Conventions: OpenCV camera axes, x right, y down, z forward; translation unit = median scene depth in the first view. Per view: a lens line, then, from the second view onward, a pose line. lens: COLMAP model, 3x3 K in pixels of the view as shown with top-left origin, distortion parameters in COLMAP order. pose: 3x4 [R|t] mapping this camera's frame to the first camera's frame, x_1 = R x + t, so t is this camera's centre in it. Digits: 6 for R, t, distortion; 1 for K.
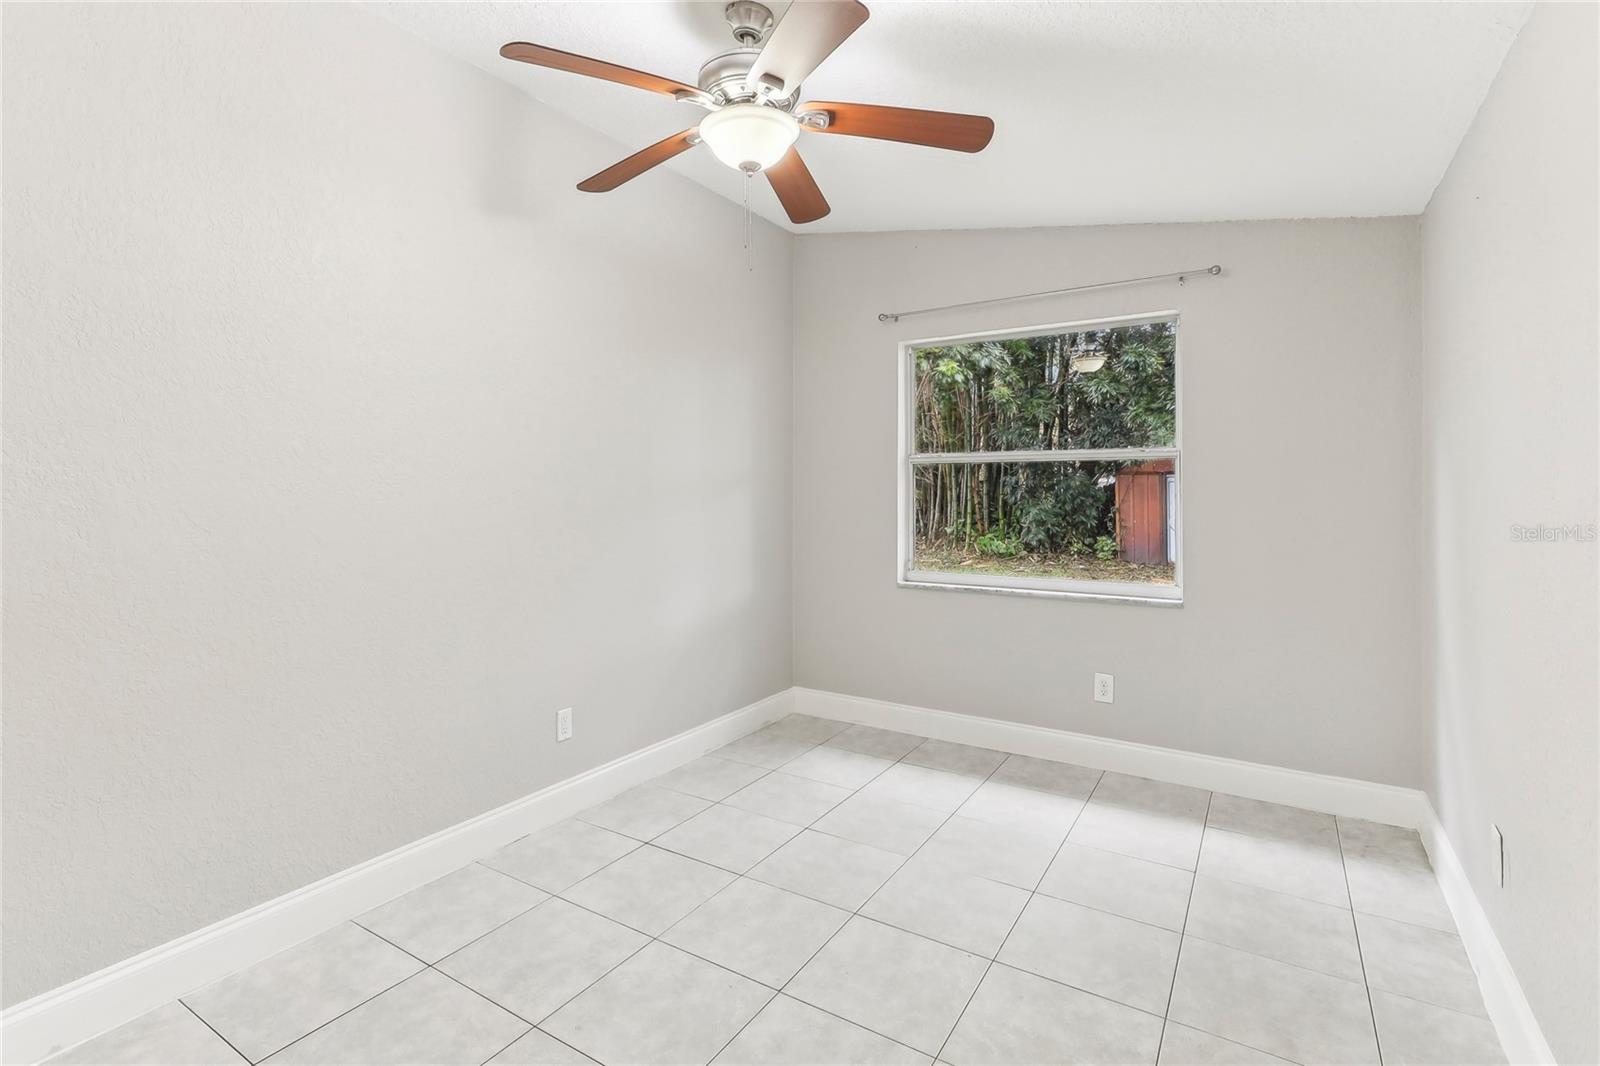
lens RADIAL K [[750.1, 0, 780.3], [0, 750.1, 468.9], [0, 0, 1]] dist [0.005267, 0.002494]
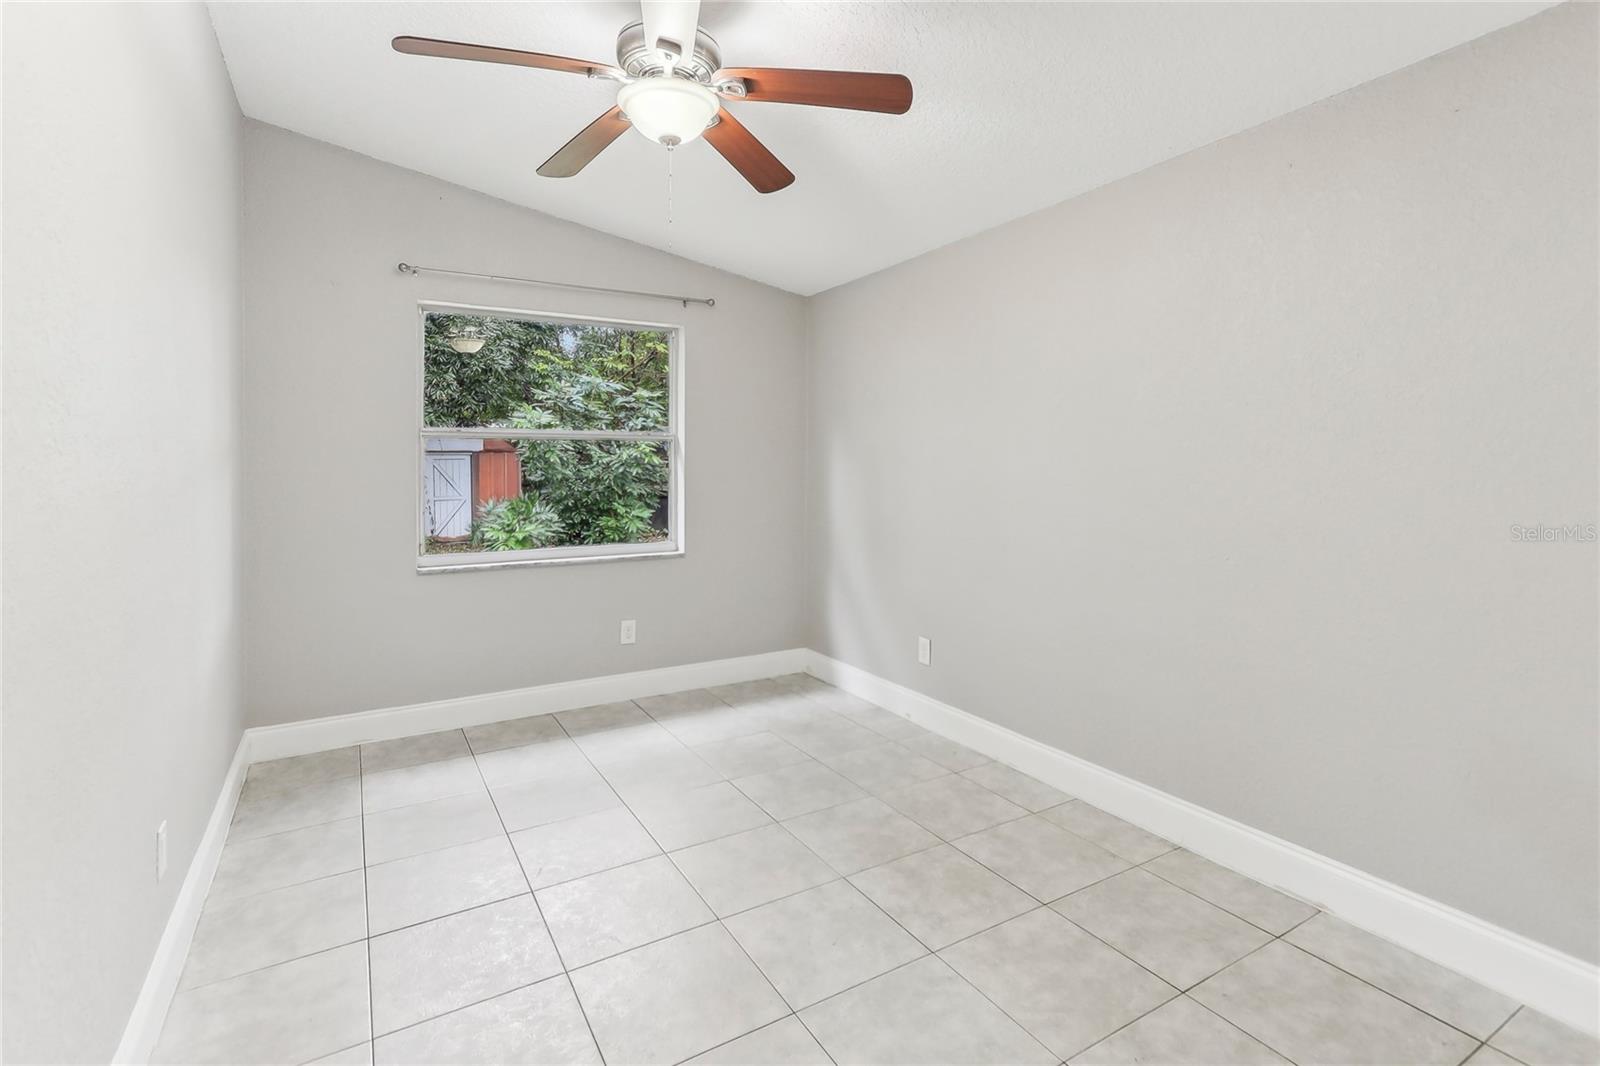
lens RADIAL K [[750.1, 0, 786.4], [0, 750.1, 482.5], [0, 0, 1]] dist [0.005267, 0.002494]
pose [[0.458024, -0.019122, 0.888734, -0.511838], [-0.023104, 0.999175, 0.033405, 0.007554], [-0.888639, -0.035834, 0.457205, 0.238606]]
